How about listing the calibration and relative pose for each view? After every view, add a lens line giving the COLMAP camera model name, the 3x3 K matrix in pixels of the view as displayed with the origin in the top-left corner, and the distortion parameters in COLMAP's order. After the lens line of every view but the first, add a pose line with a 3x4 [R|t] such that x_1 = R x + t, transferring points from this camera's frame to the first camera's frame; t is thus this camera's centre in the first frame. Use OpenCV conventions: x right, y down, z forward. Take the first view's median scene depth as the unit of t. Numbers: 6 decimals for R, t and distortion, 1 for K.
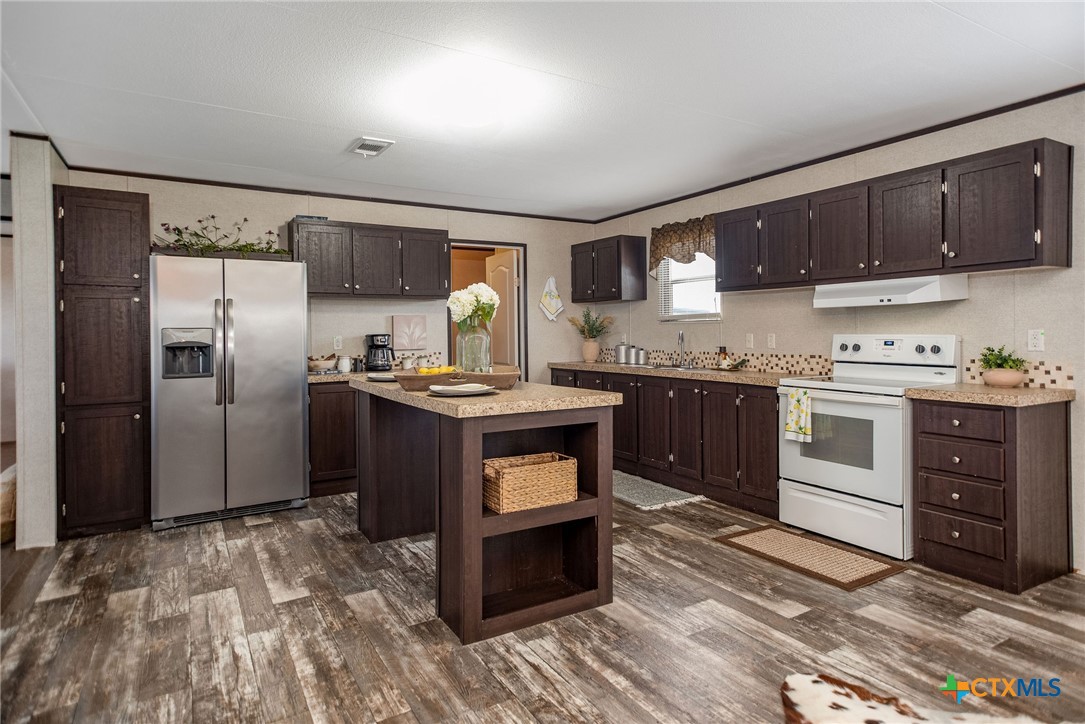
lens RADIAL K [[651.7, 0, 551.9], [0, 651.7, 353.7], [0, 0, 1]] dist [0.064121, 0.004585]
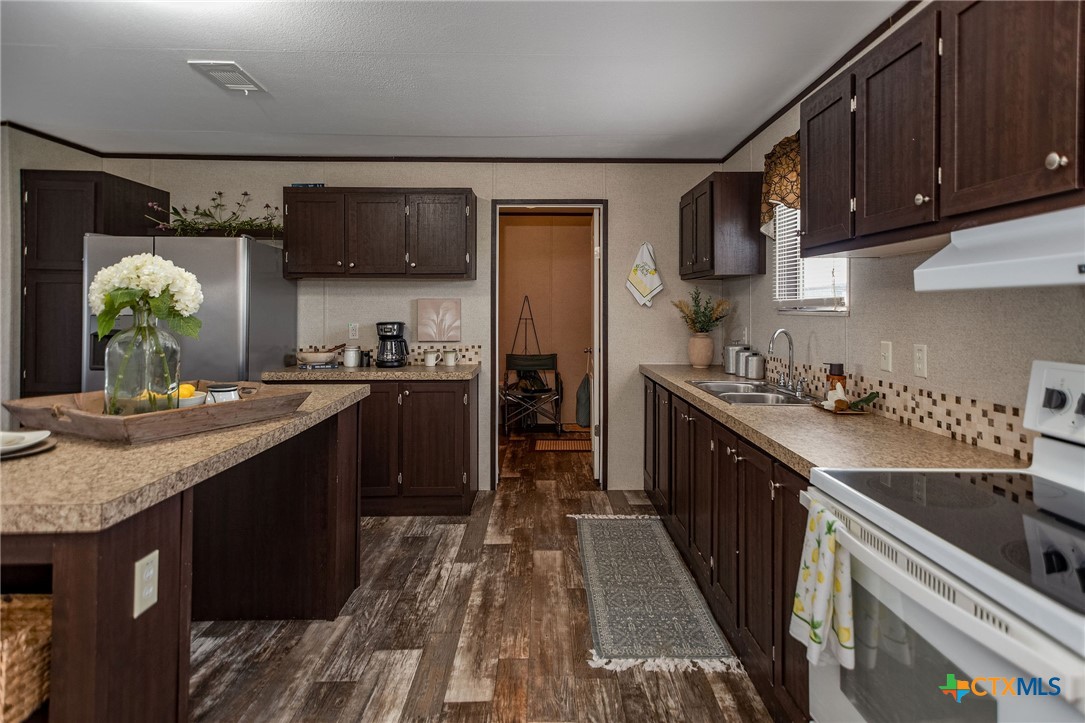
lens RADIAL K [[613.0, 0, 555.7], [0, 613.0, 311.4], [0, 0, 1]] dist [0.021213, 0.003954]
pose [[0.863975, 0.013783, -0.503346, 0.349730], [-0.027009, 0.999455, -0.018991, -0.040617], [0.502810, 0.030003, 0.863876, 0.527368]]
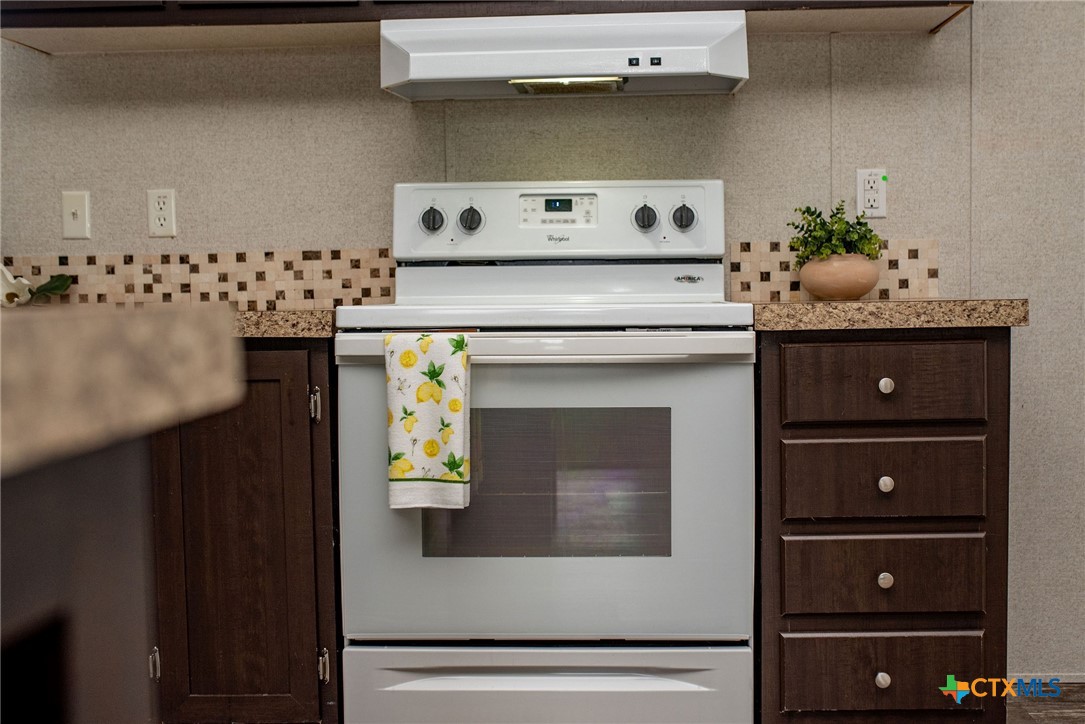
lens RADIAL K [[1156.2, 0, 570.0], [0, 1156.2, 359.9], [0, 0, 1]] dist [-0.015151, 0.000000]
pose [[0.551647, -0.048270, 0.832680, -0.022857], [0.039497, 0.998716, 0.031728, 0.043722], [-0.833142, 0.015386, 0.552845, 0.562751]]
